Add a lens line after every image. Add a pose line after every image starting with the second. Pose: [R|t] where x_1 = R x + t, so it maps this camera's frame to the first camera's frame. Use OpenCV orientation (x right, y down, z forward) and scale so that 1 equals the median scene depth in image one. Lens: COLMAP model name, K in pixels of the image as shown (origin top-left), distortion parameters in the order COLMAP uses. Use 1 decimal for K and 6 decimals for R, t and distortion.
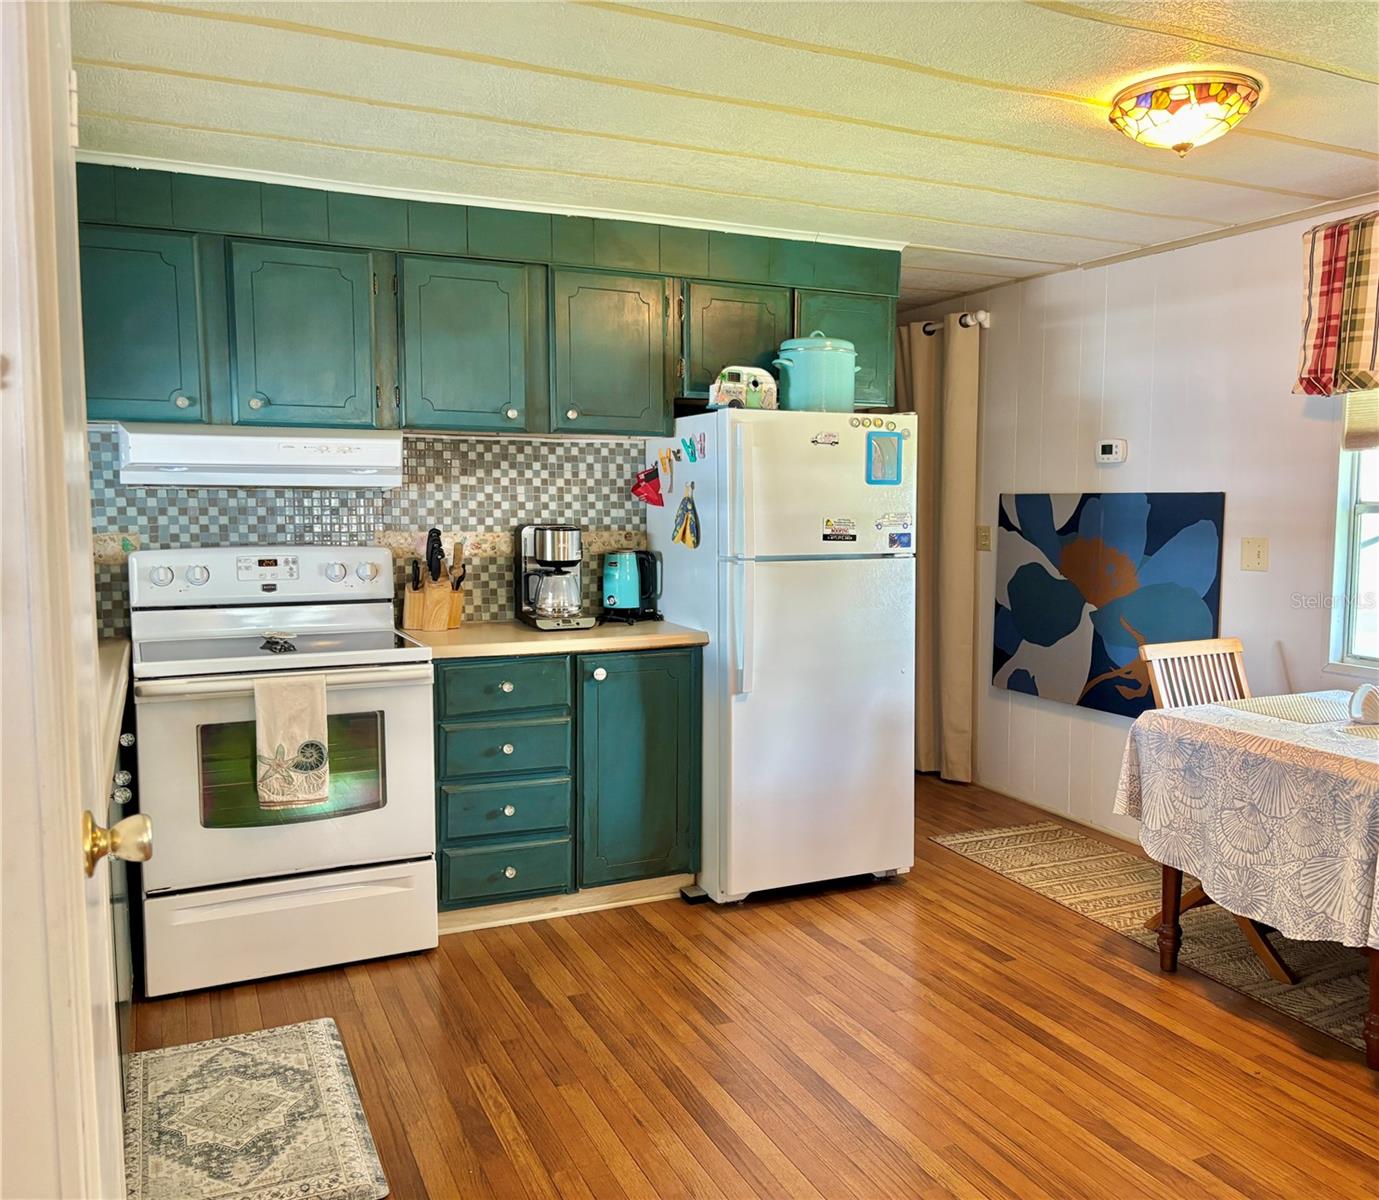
lens RADIAL K [[1212.2, 0, 812.0], [0, 1212.2, 637.8], [0, 0, 1]] dist [0.035672, -0.052538]
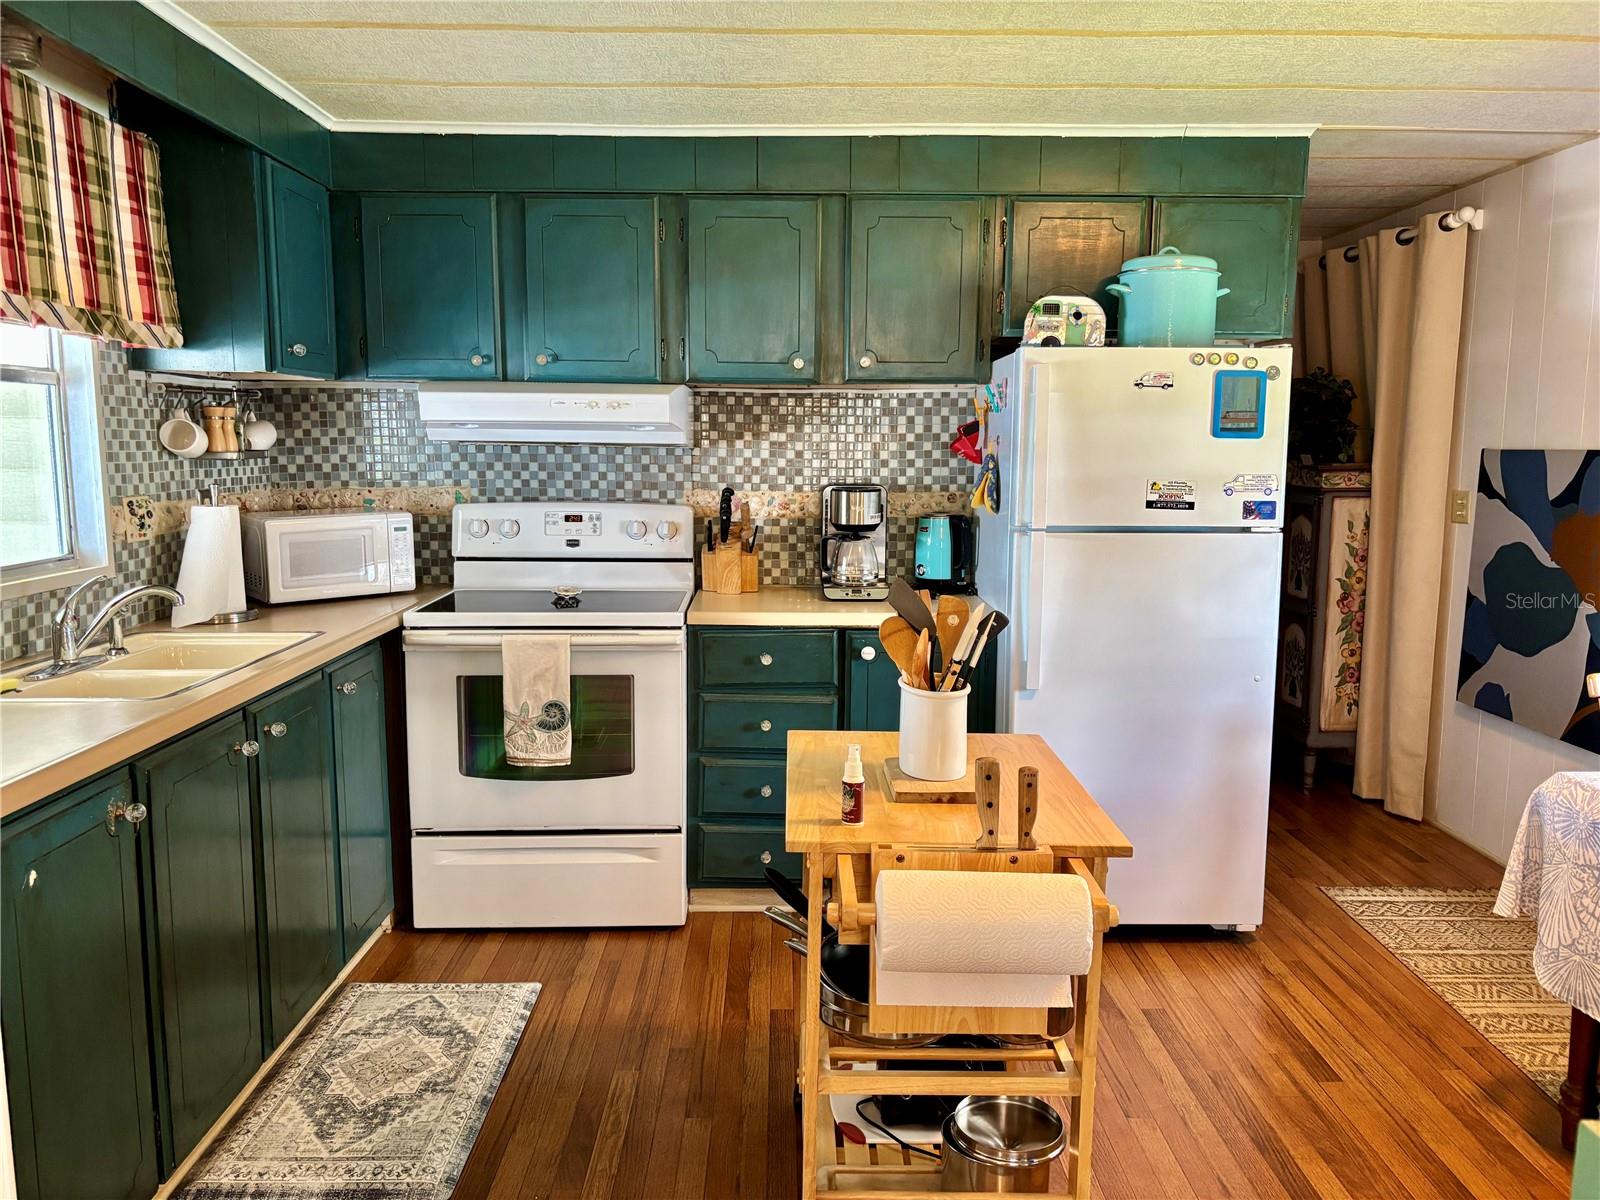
lens RADIAL K [[1213.9, 0, 803.8], [0, 1213.9, 626.2], [0, 0, 1]] dist [0.055363, -0.078914]
pose [[0.891753, 0.067572, -0.447450, 0.181928], [-0.055103, 0.997645, 0.040843, -0.023941], [0.449156, -0.011766, 0.893376, 0.179667]]
